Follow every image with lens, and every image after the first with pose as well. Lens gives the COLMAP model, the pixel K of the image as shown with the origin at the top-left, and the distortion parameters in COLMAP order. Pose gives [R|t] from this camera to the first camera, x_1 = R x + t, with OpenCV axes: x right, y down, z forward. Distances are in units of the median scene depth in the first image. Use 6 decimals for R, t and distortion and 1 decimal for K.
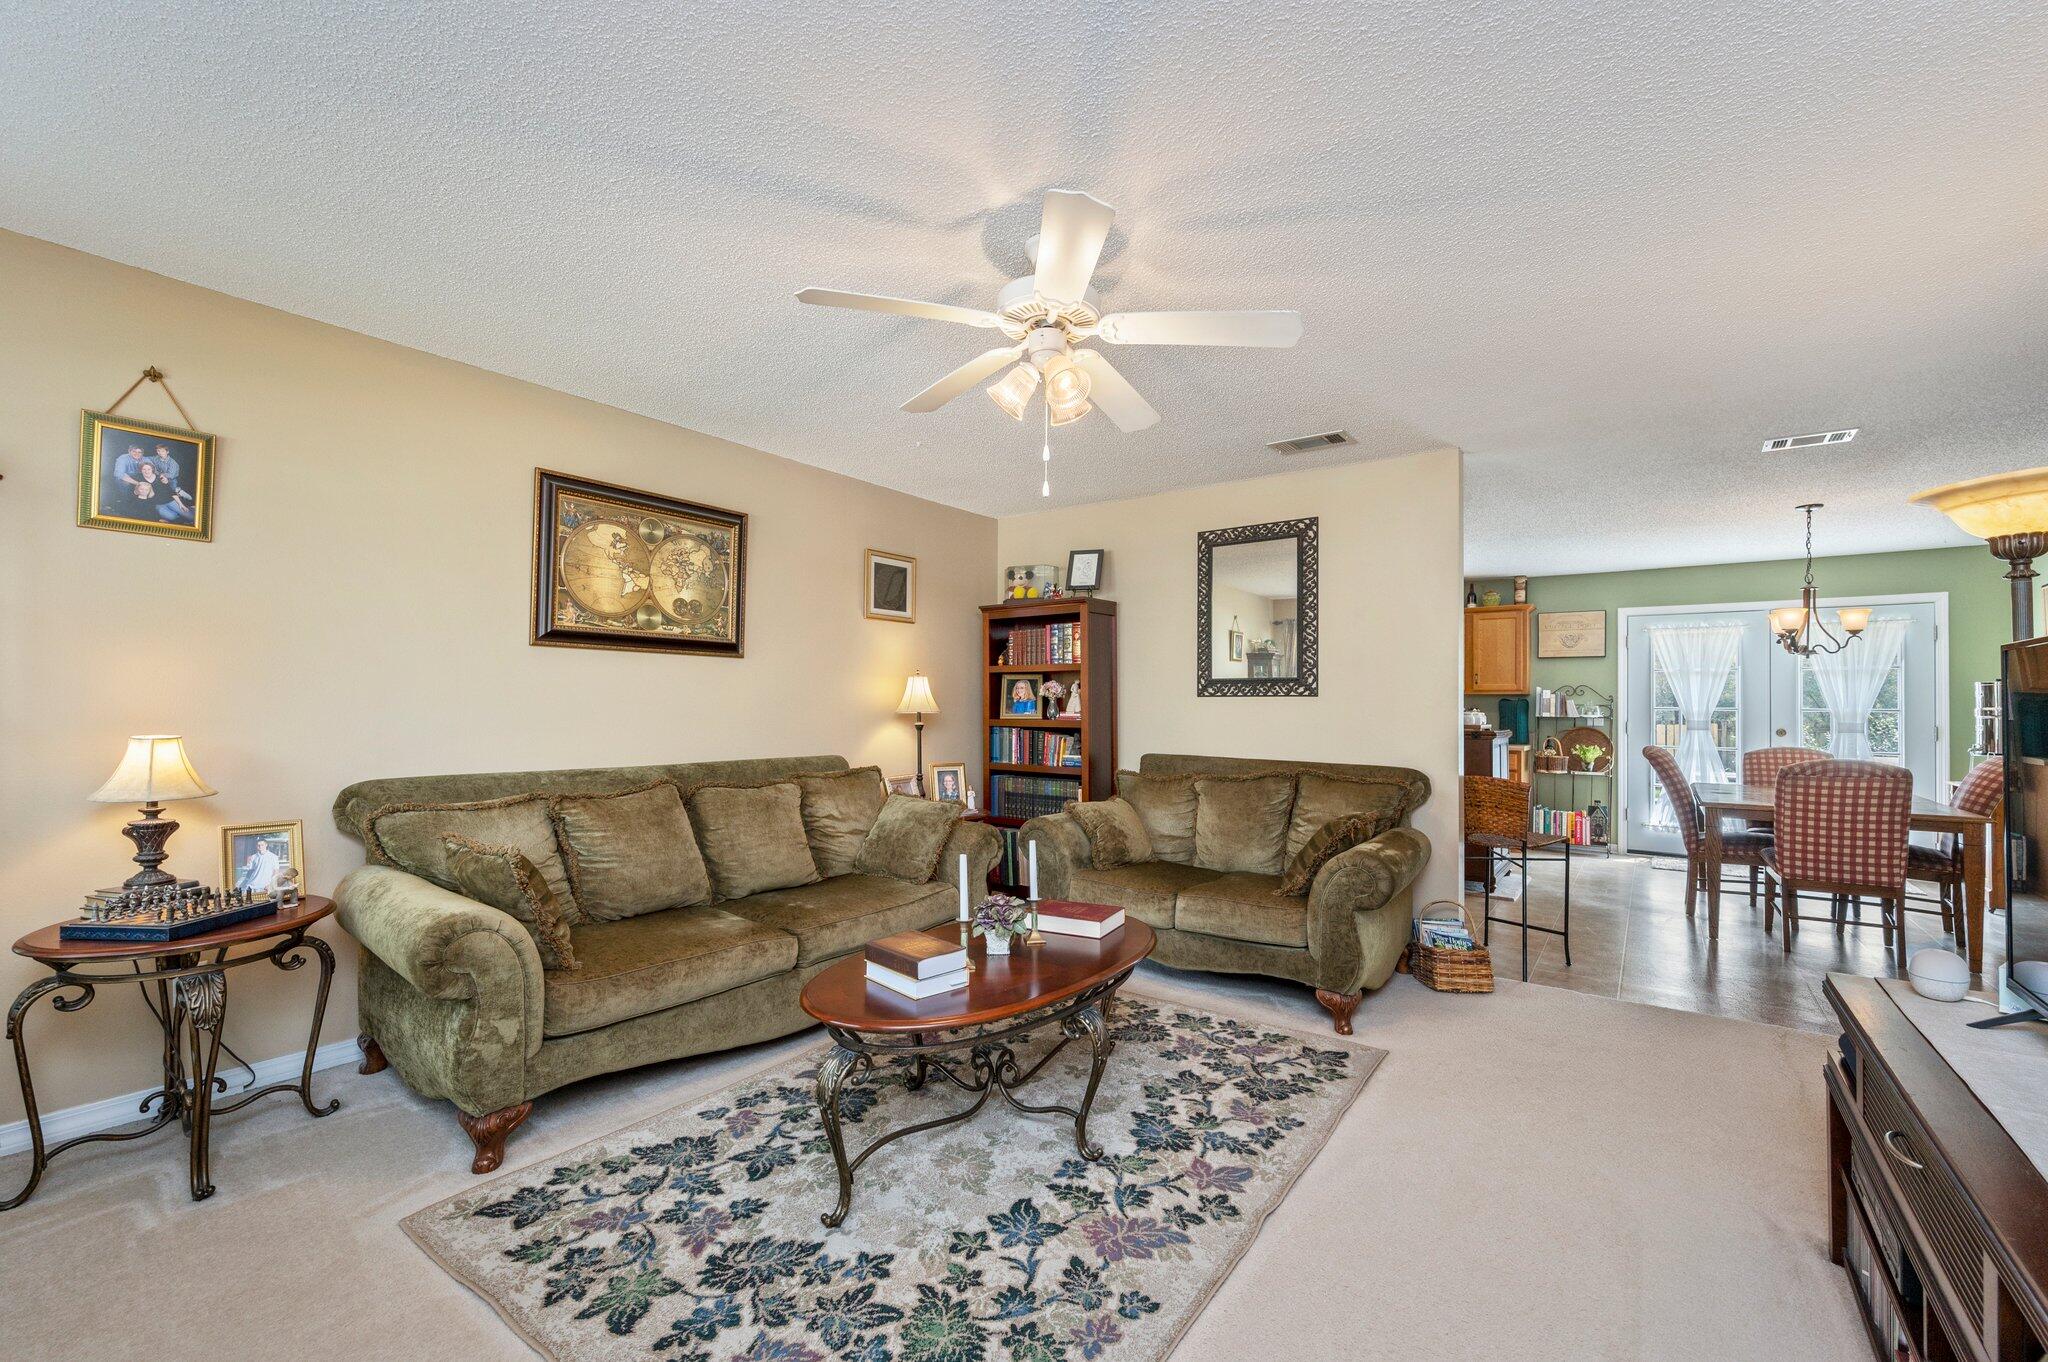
lens RADIAL K [[831.9, 0, 1032.4], [0, 831.9, 687.7], [0, 0, 1]] dist [-0.001242, -0.000061]
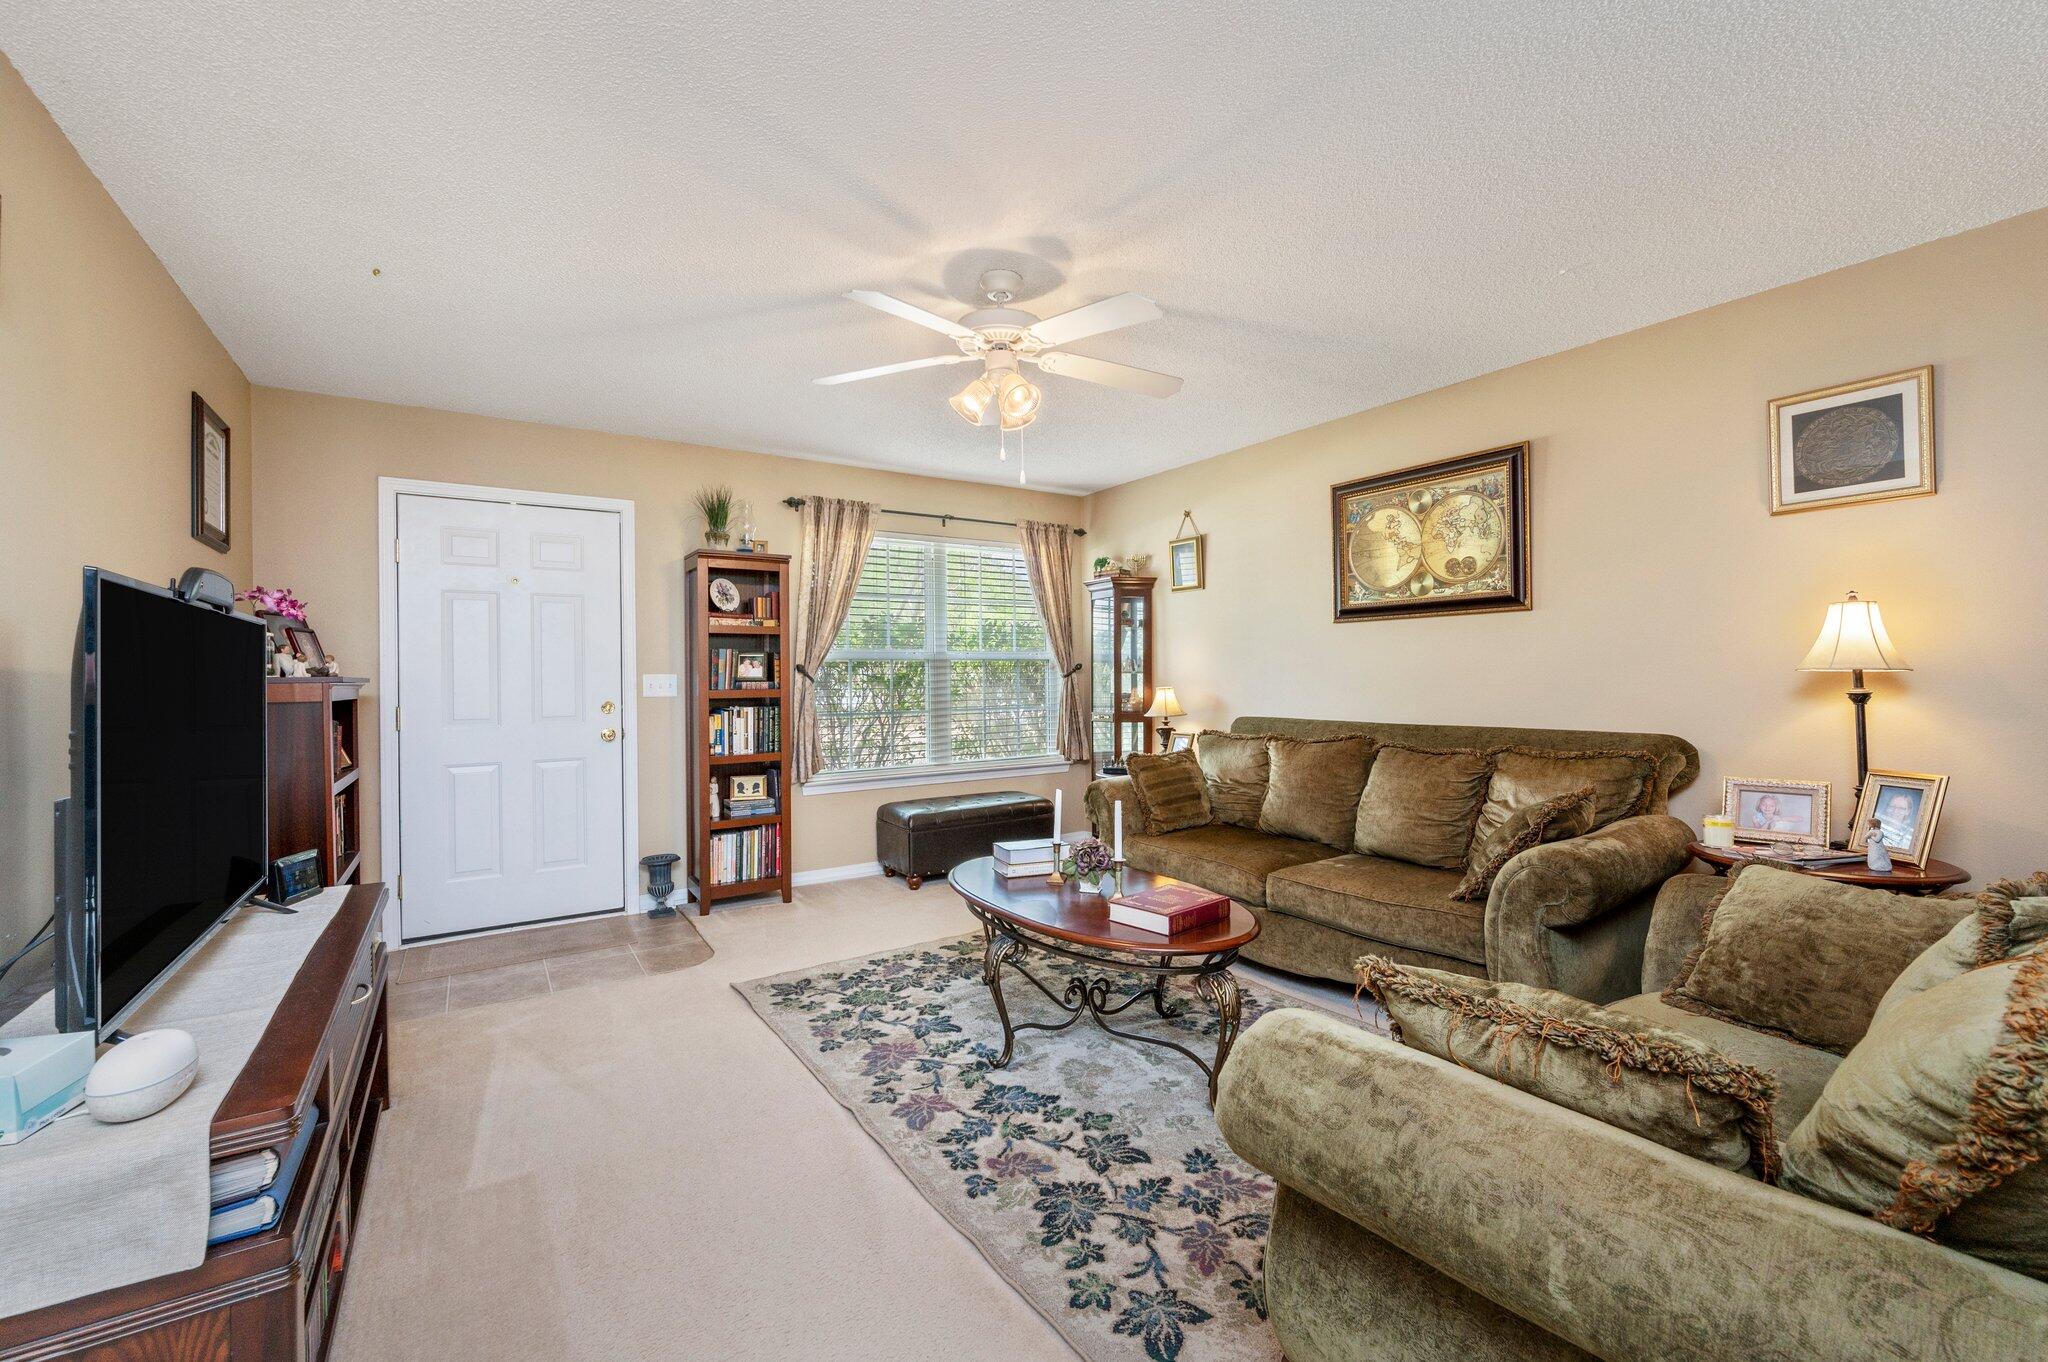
lens RADIAL K [[831.9, 0, 1032.4], [0, 831.9, 687.7], [0, 0, 1]] dist [-0.001242, -0.000061]
pose [[-0.328973, 0.004171, -0.944330, 0.760310], [0.027787, 0.999600, -0.005265, 0.041409], [0.943930, -0.027973, -0.328957, 0.970461]]
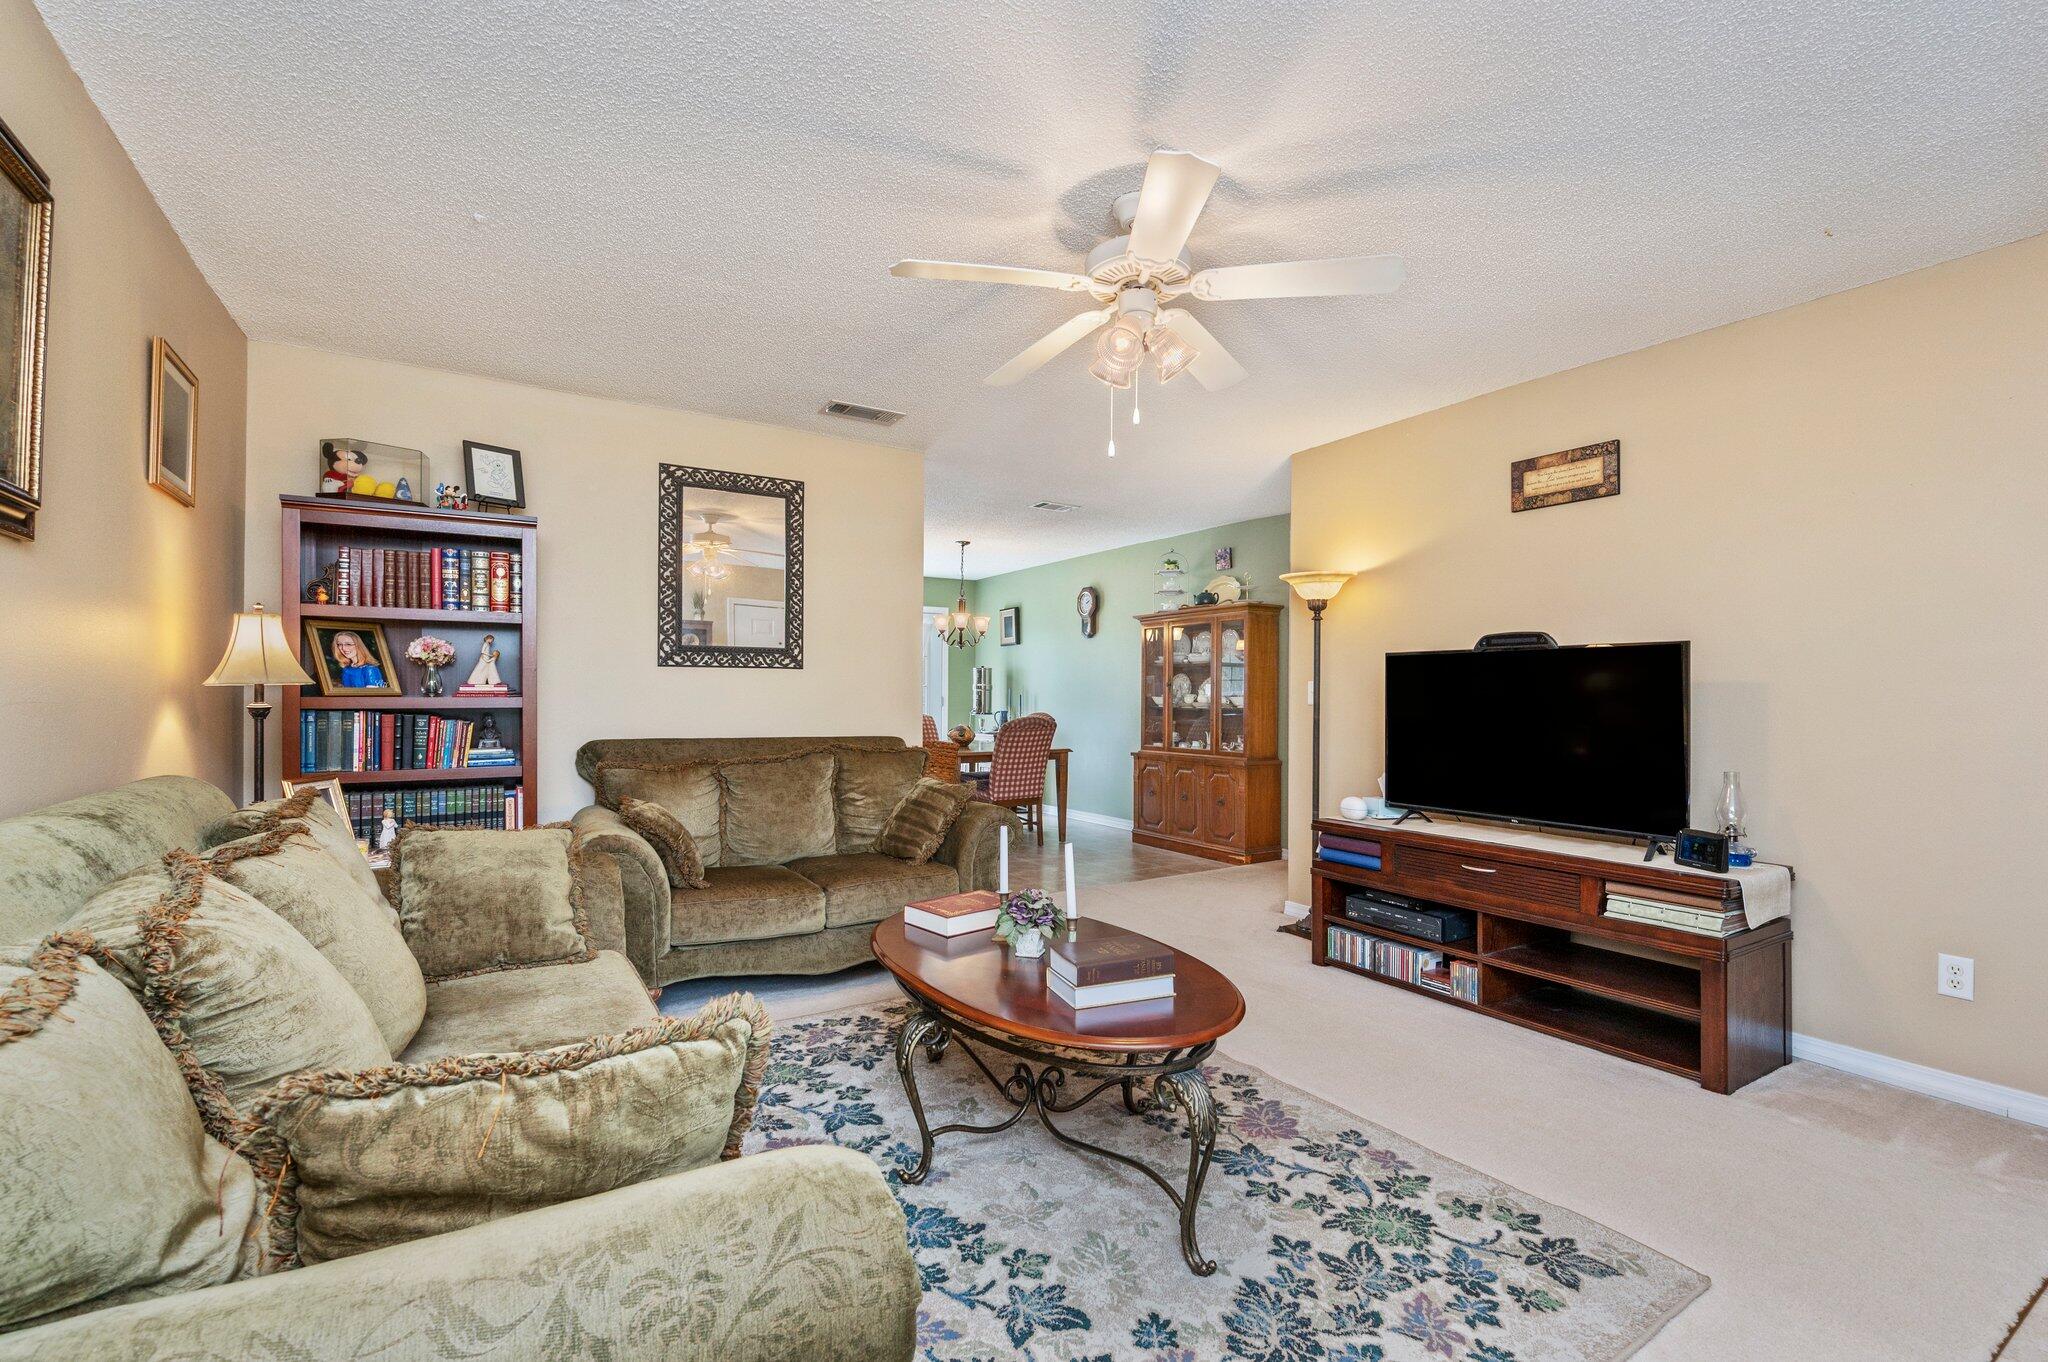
lens RADIAL K [[899.8, 0, 1024.0], [0, 899.8, 681.0], [0, 0, 1]] dist [-0.003827, -0.000335]
pose [[0.364982, 0.008346, 0.930977, -0.694906], [-0.023388, 0.999726, 0.000206, 0.023701], [-0.930721, -0.021849, 0.365077, 0.500709]]
